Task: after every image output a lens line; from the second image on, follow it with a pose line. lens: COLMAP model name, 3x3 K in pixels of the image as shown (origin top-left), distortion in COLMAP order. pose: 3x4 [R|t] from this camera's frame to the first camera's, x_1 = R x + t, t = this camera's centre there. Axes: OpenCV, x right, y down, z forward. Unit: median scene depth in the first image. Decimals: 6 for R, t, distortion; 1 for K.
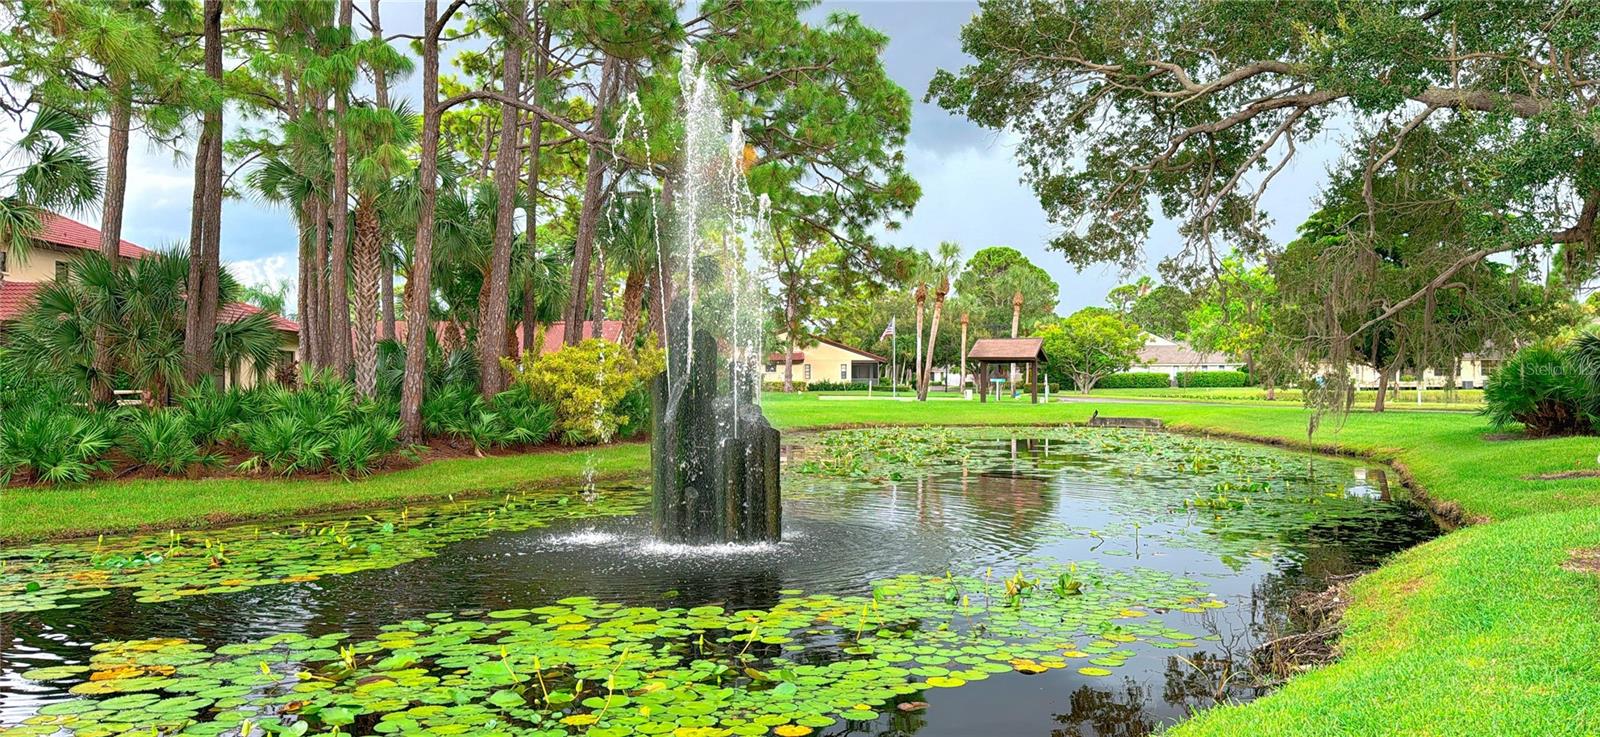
lens RADIAL K [[1206.8, 0, 800.0], [0, 1206.8, 368.5], [0, 0, 1]] dist [-0.001006, -0.000731]
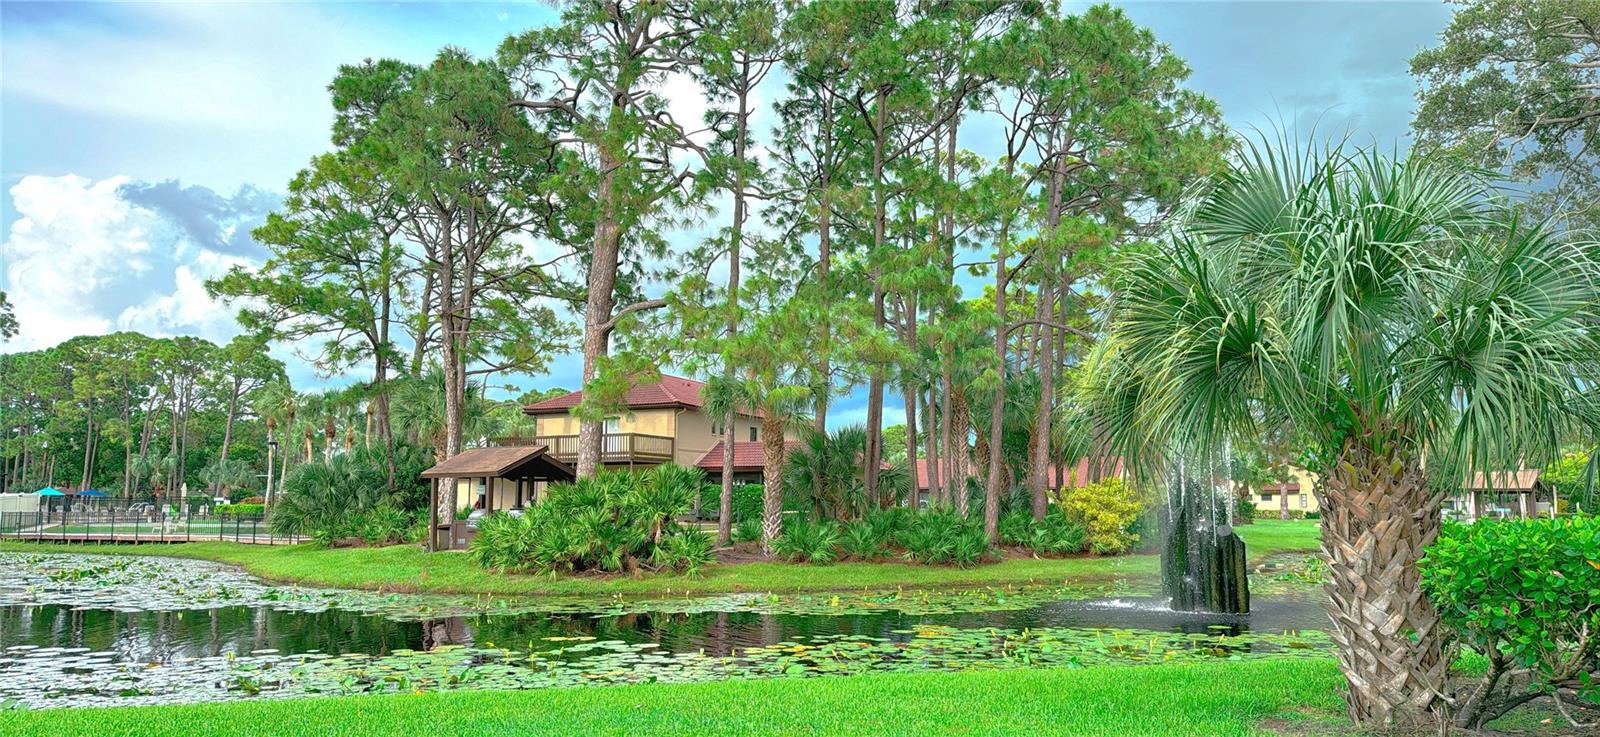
lens RADIAL K [[1081.5, 0, 800.0], [0, 1081.5, 368.5], [0, 0, 1]] dist [0.171103, -0.287382]
pose [[0.909335, -0.046067, -0.413508, 0.039196], [-0.001420, 0.993502, -0.113804, -0.006413], [0.416063, 0.104073, 0.903360, -0.373389]]
